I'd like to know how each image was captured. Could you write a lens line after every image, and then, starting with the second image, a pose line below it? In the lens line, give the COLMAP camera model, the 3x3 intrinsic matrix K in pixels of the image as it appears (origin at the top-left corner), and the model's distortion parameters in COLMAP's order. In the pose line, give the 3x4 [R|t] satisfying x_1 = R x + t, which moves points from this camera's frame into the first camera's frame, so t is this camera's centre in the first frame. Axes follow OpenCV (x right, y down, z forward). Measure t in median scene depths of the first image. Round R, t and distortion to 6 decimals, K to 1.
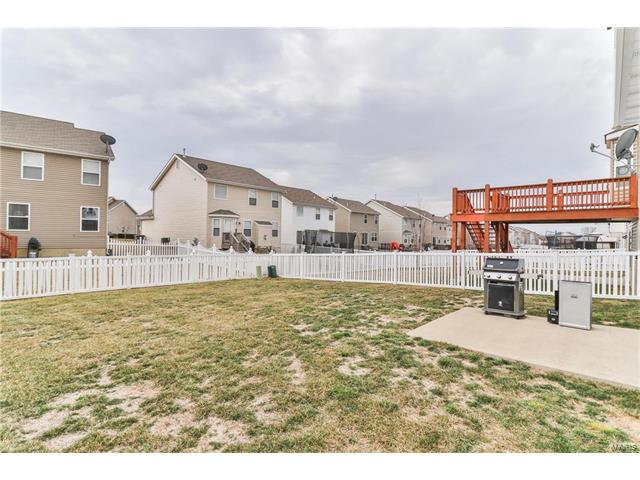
lens RADIAL K [[327.3, 0, 320.0], [0, 327.3, 240.0], [0, 0, 1]] dist [0.002303, 0.000582]
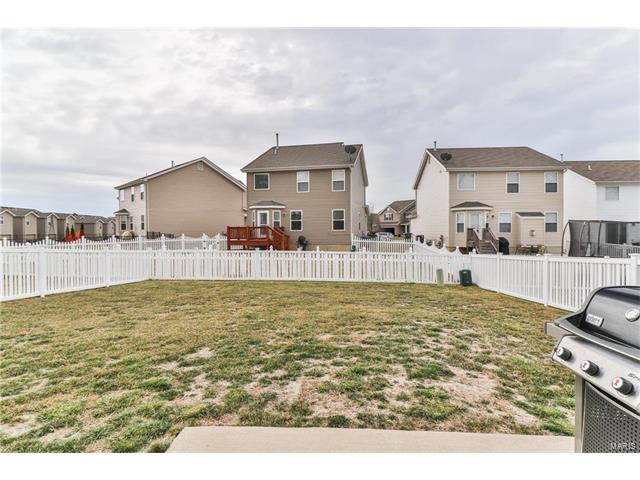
lens RADIAL K [[327.3, 0, 320.0], [0, 327.3, 240.0], [0, 0, 1]] dist [0.002303, 0.000582]
pose [[0.618692, 0.000878, -0.785633, 0.161374], [0.004637, 0.999978, 0.004769, 0.002544], [0.785620, -0.006594, 0.618674, 0.183624]]
